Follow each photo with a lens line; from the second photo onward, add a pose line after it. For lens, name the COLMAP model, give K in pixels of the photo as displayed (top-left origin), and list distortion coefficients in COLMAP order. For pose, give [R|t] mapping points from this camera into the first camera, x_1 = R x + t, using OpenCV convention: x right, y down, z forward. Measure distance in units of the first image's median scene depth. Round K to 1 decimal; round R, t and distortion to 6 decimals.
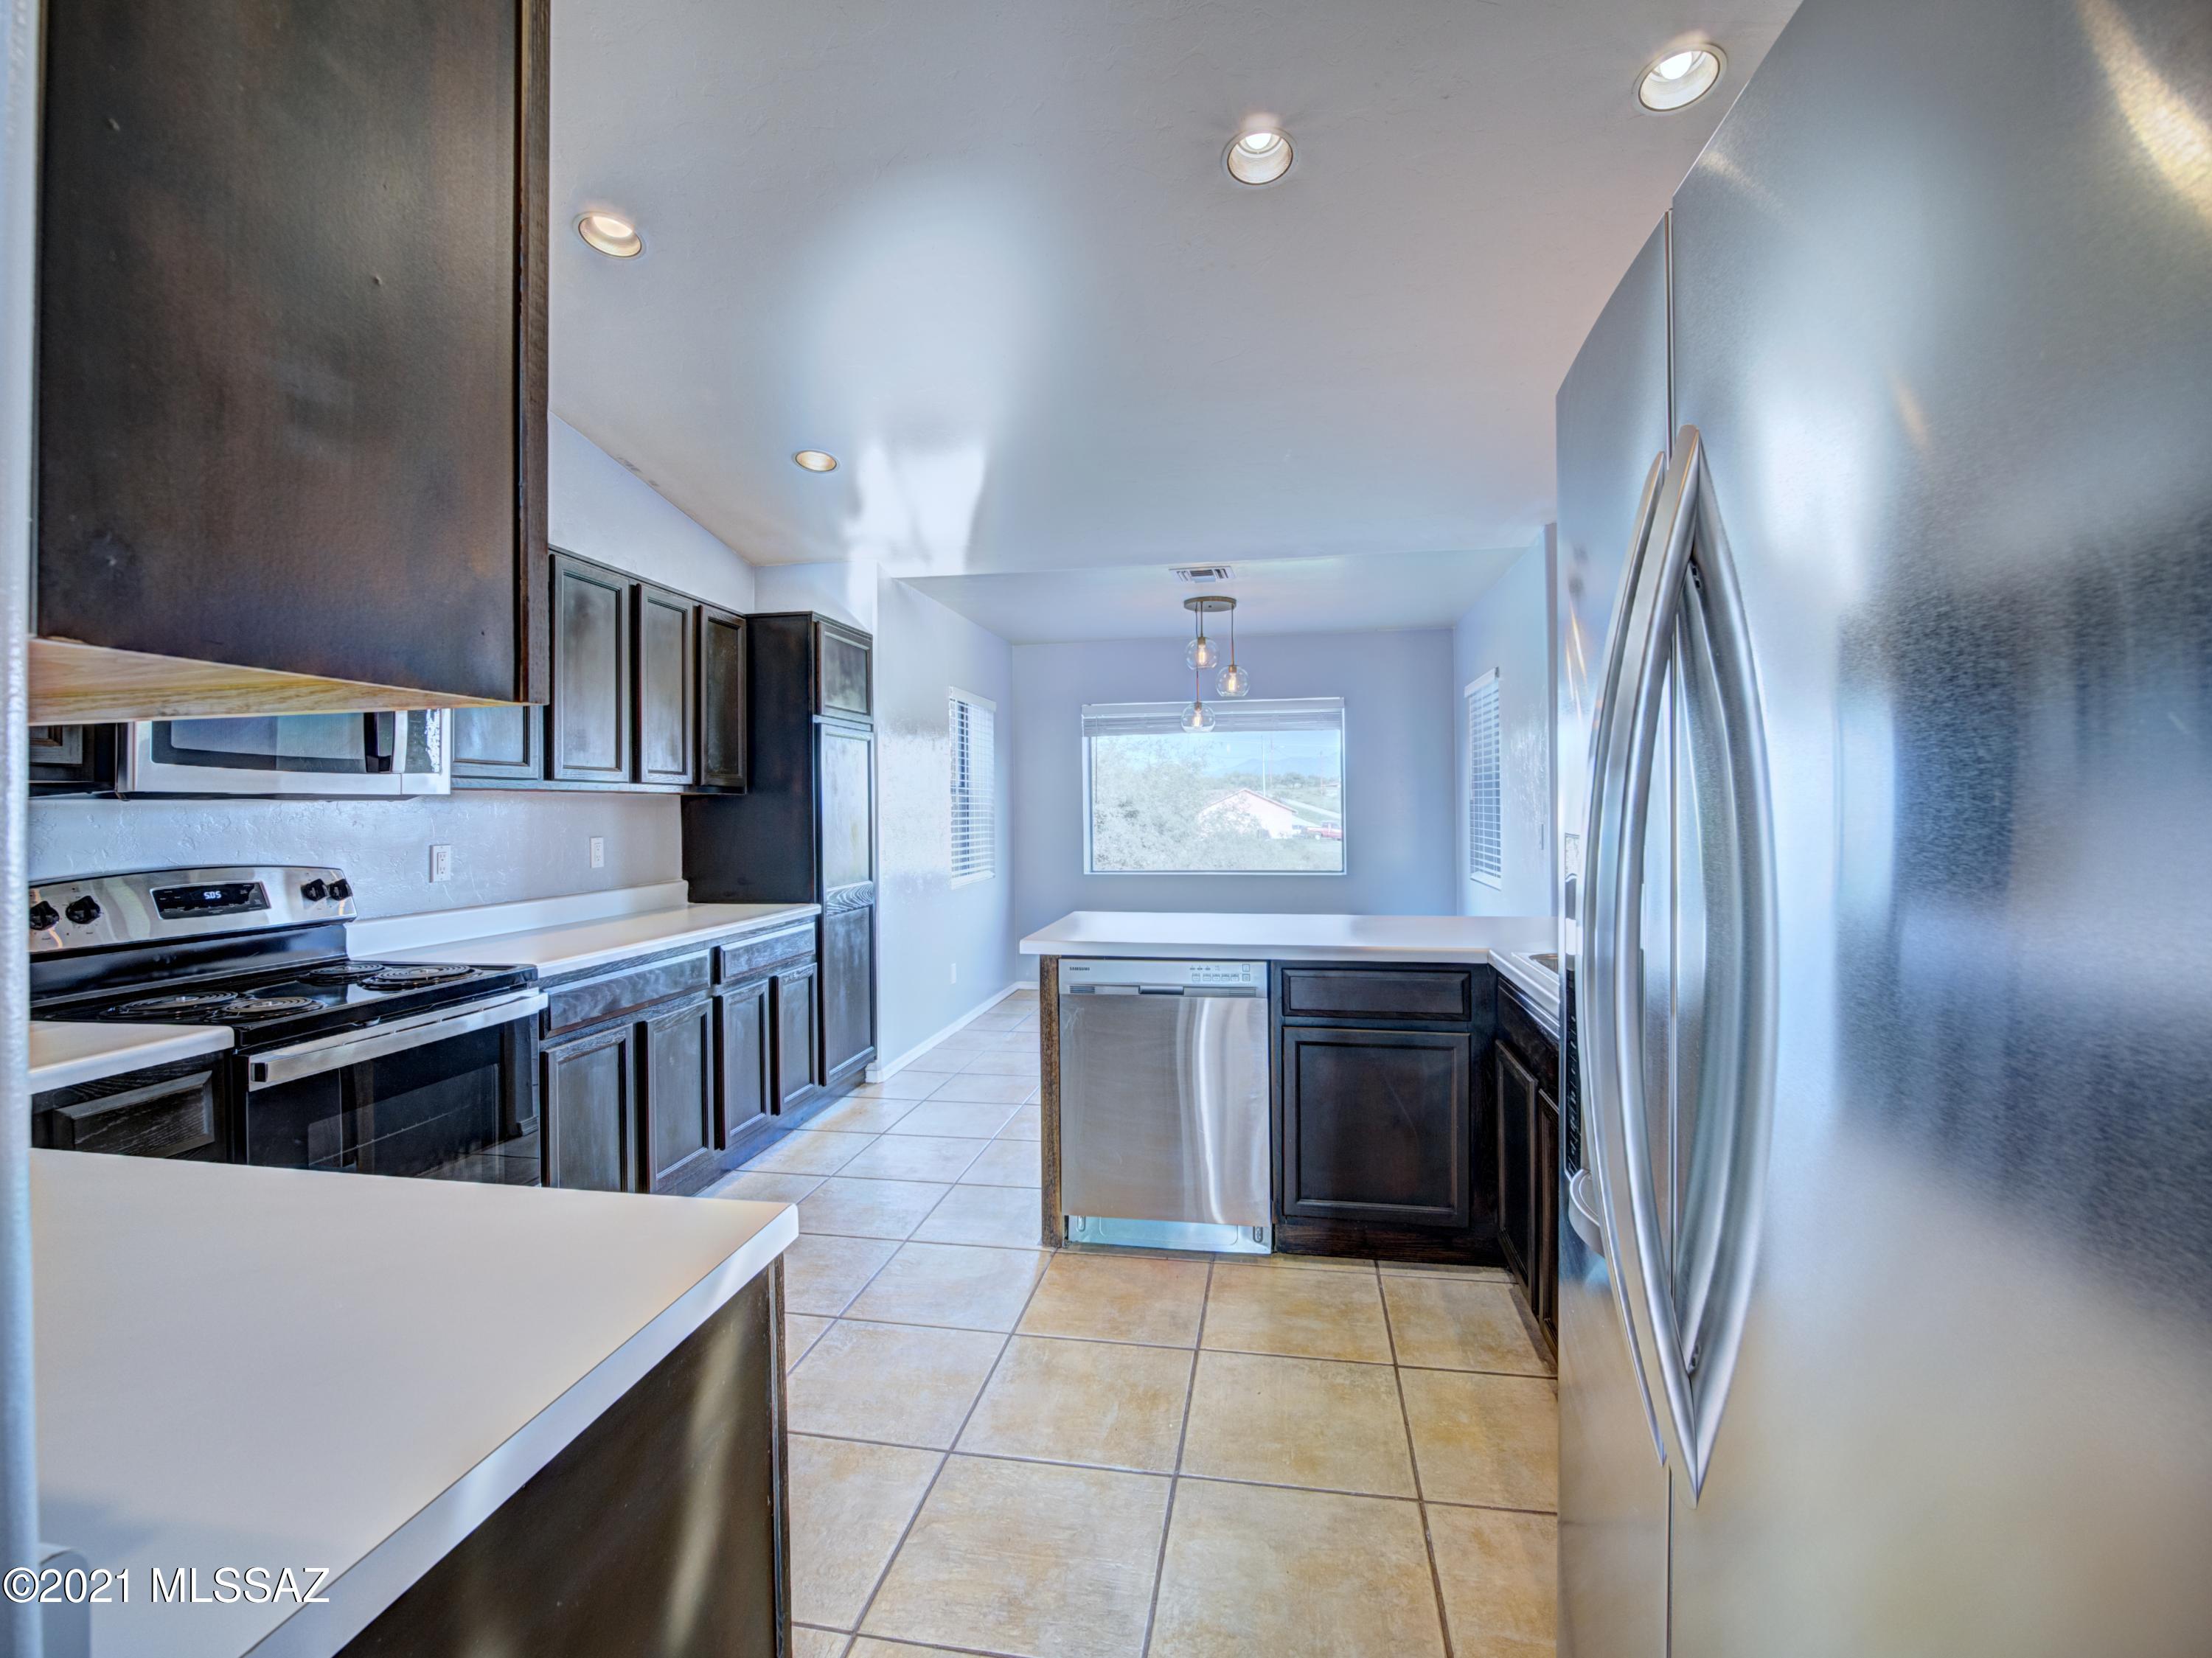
lens RADIAL K [[1007.3, 0, 1100.7], [0, 1007.3, 812.3], [0, 0, 1]] dist [-0.019334, 0.000351]
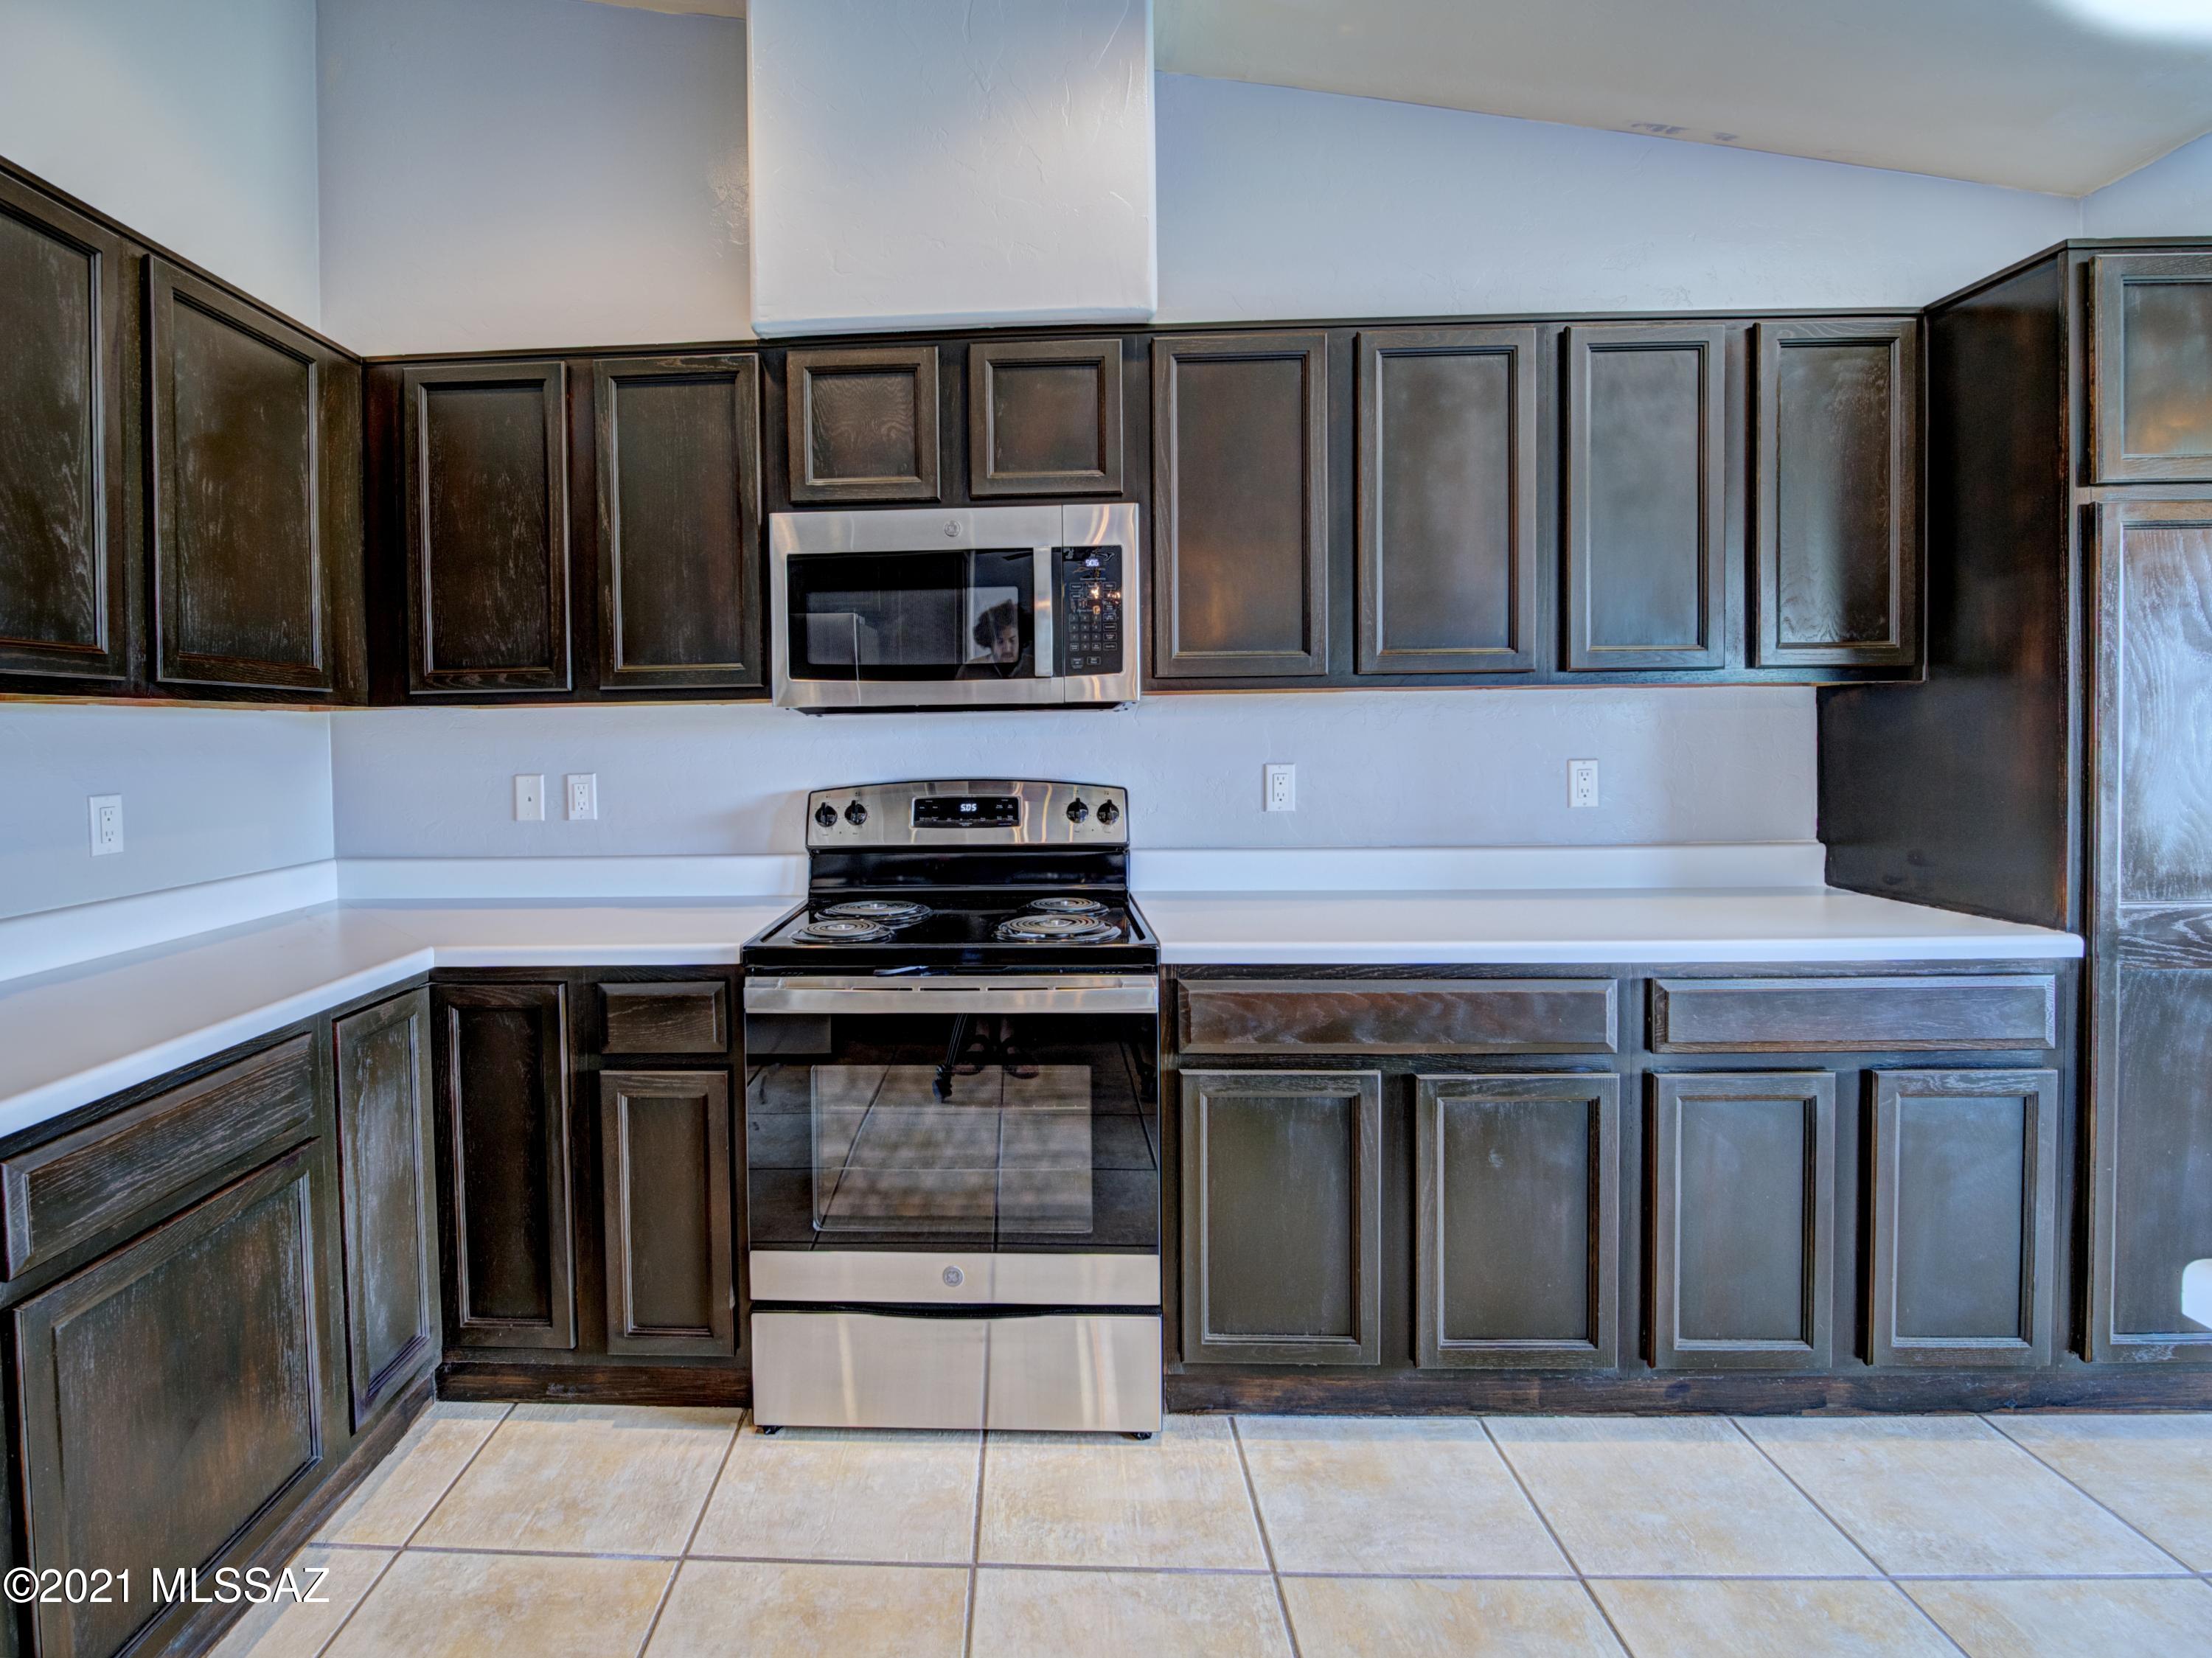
lens RADIAL K [[1049.2, 0, 985.9], [0, 1049.2, 760.7], [0, 0, 1]] dist [-0.018789, -0.000392]
pose [[0.137964, 0.035307, -0.989808, 0.098960], [0.007262, 0.999302, 0.036658, -0.001307], [0.990411, -0.012245, 0.137612, 0.585026]]
